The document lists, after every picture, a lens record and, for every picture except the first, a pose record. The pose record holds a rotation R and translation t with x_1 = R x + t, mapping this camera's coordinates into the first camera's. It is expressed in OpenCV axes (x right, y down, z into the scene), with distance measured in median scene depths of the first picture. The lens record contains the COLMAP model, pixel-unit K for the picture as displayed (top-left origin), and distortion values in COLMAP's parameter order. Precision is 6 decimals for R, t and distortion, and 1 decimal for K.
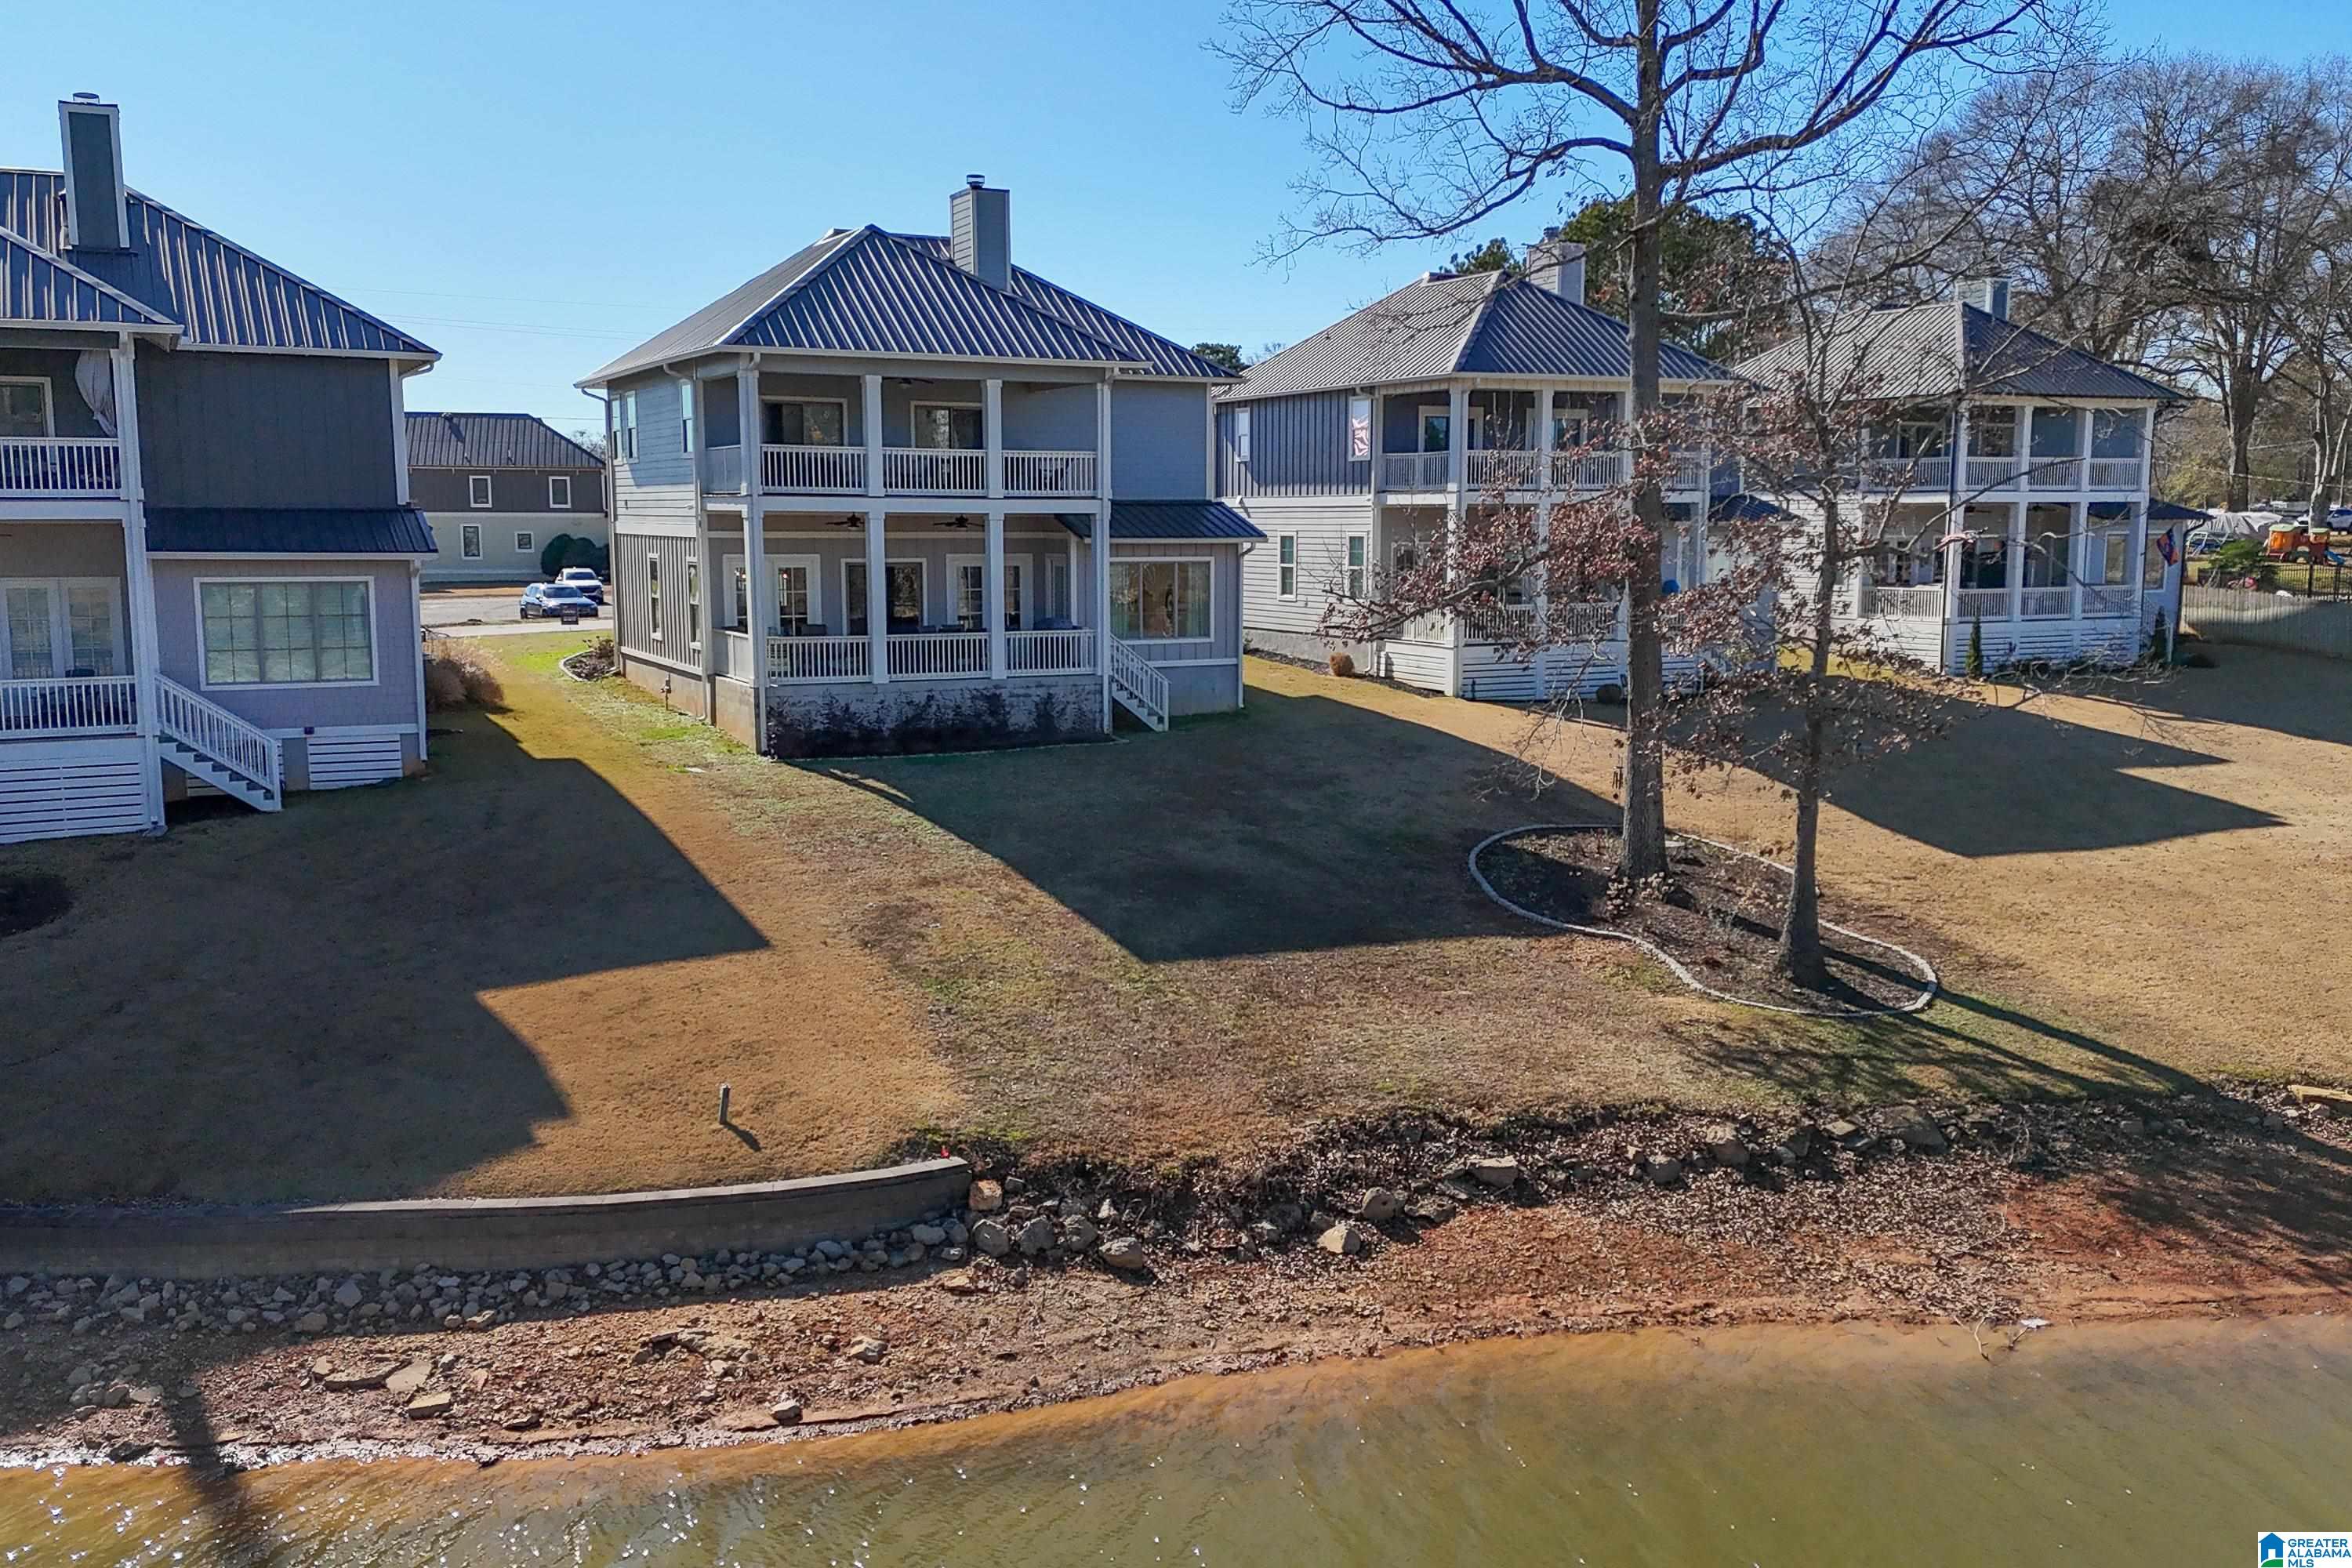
lens RADIAL K [[2059.0, 0, 1214.7], [0, 2059.0, 787.9], [0, 0, 1]] dist [0.139532, -0.193981]
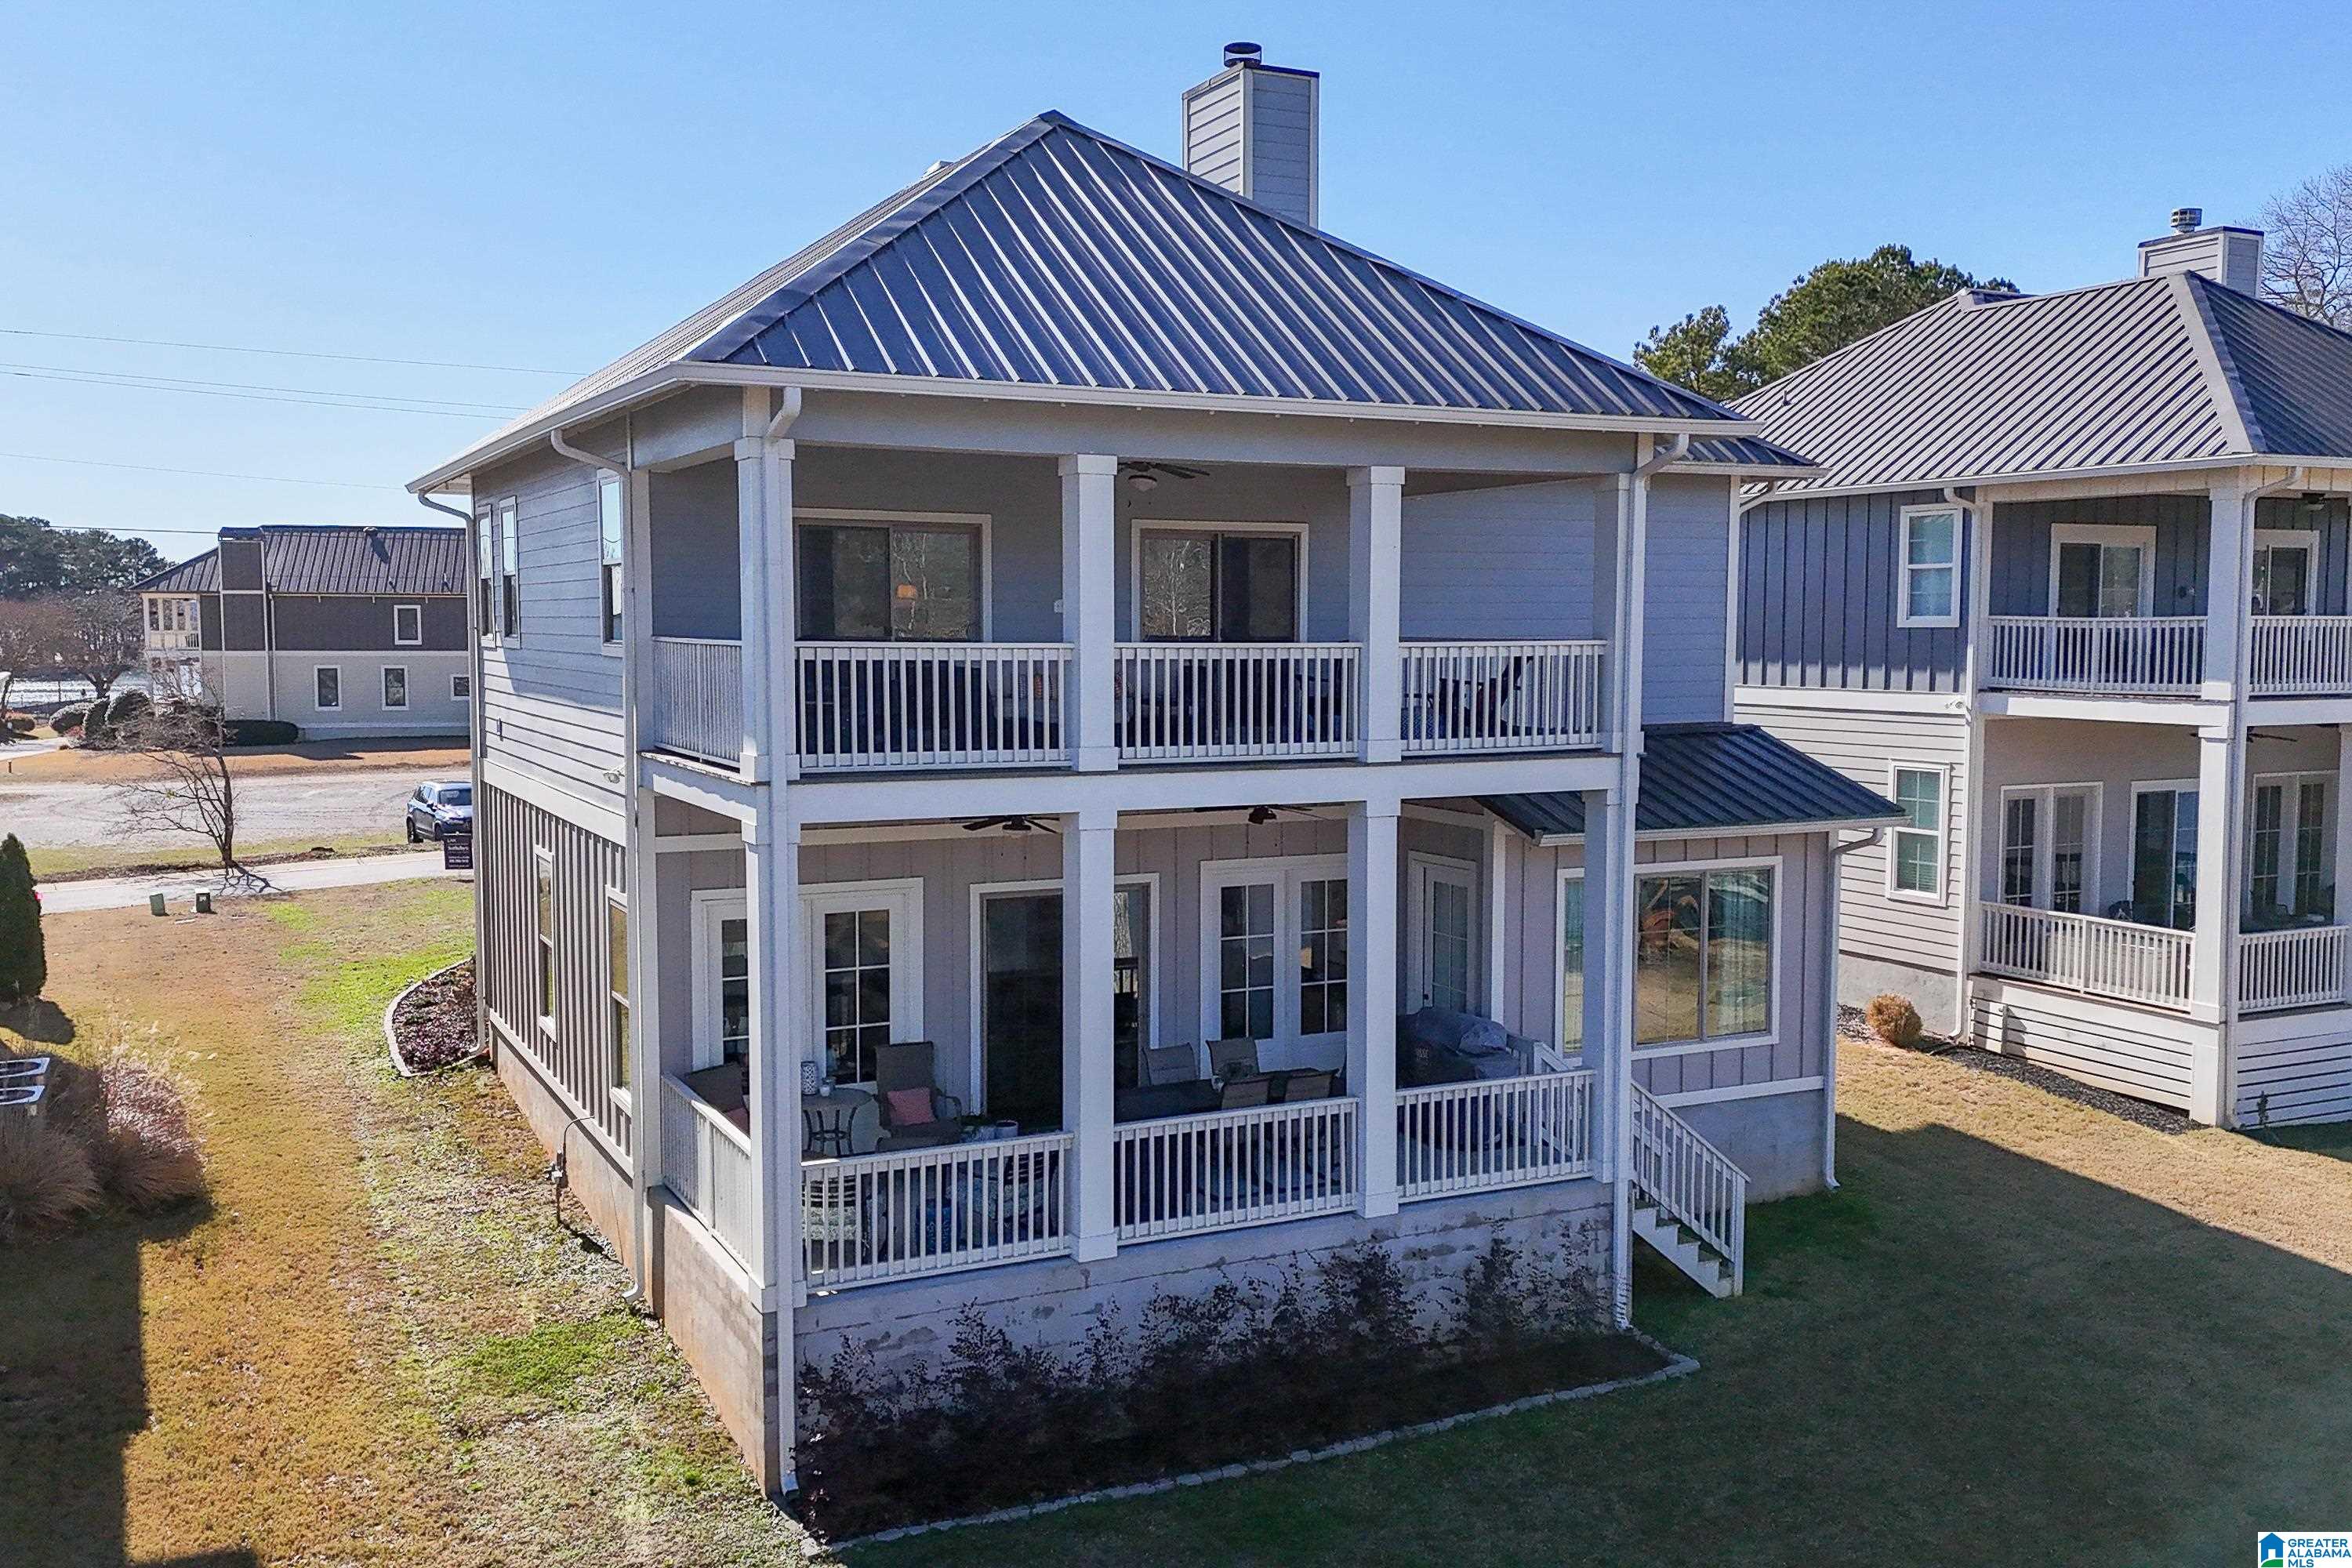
lens RADIAL K [[2059.0, 0, 1214.7], [0, 2059.0, 787.9], [0, 0, 1]] dist [0.139532, -0.193981]
pose [[0.999991, 0.000878, 0.004122, -0.136904], [-0.000666, 0.998690, -0.051166, -0.113060], [-0.004162, 0.051163, 0.998682, 0.596224]]
